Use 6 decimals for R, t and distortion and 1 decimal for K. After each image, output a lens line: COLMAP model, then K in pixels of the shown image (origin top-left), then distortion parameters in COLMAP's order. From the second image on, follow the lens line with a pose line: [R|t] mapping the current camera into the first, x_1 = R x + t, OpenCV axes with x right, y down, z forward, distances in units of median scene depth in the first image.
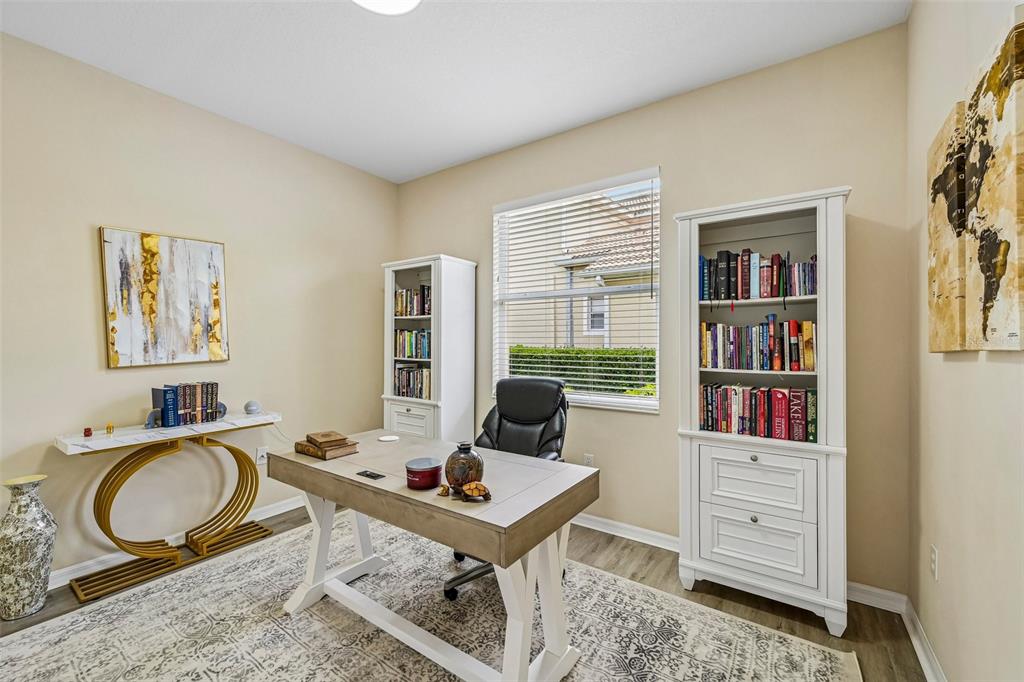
lens RADIAL K [[406.5, 0, 512.0], [0, 406.5, 341.0], [0, 0, 1]] dist [0.000333, -0.000464]
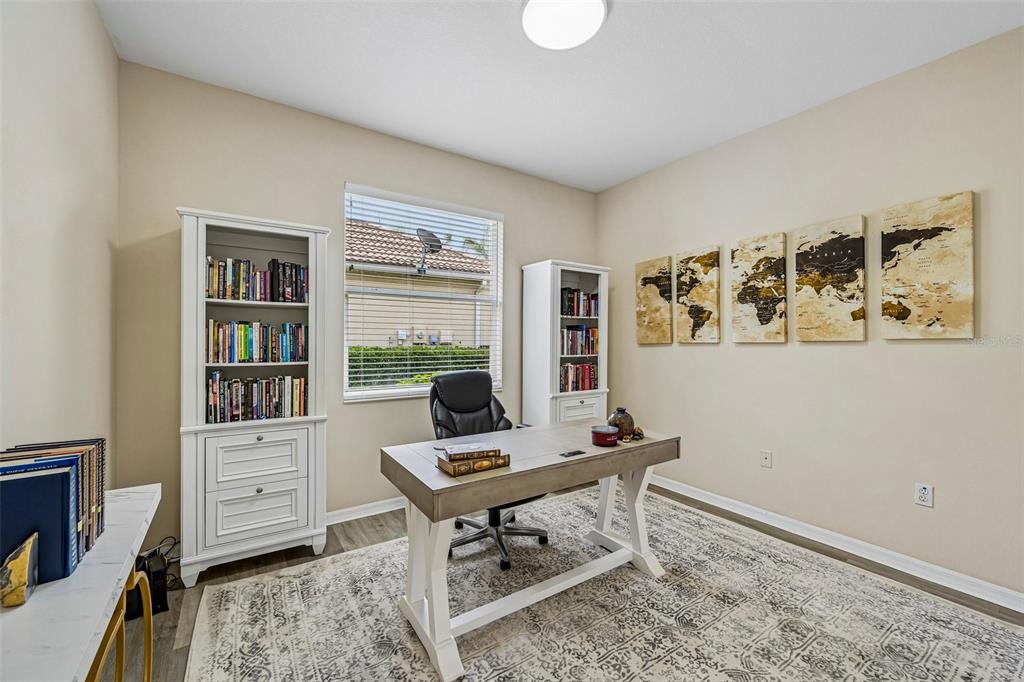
lens RADIAL K [[406.5, 0, 512.0], [0, 406.5, 341.0], [0, 0, 1]] dist [0.000333, -0.000464]
pose [[0.382911, -0.005835, 0.923767, -1.162567], [-0.008604, 0.999914, 0.009883, -0.007244], [-0.923745, -0.011732, 0.382828, 0.551512]]
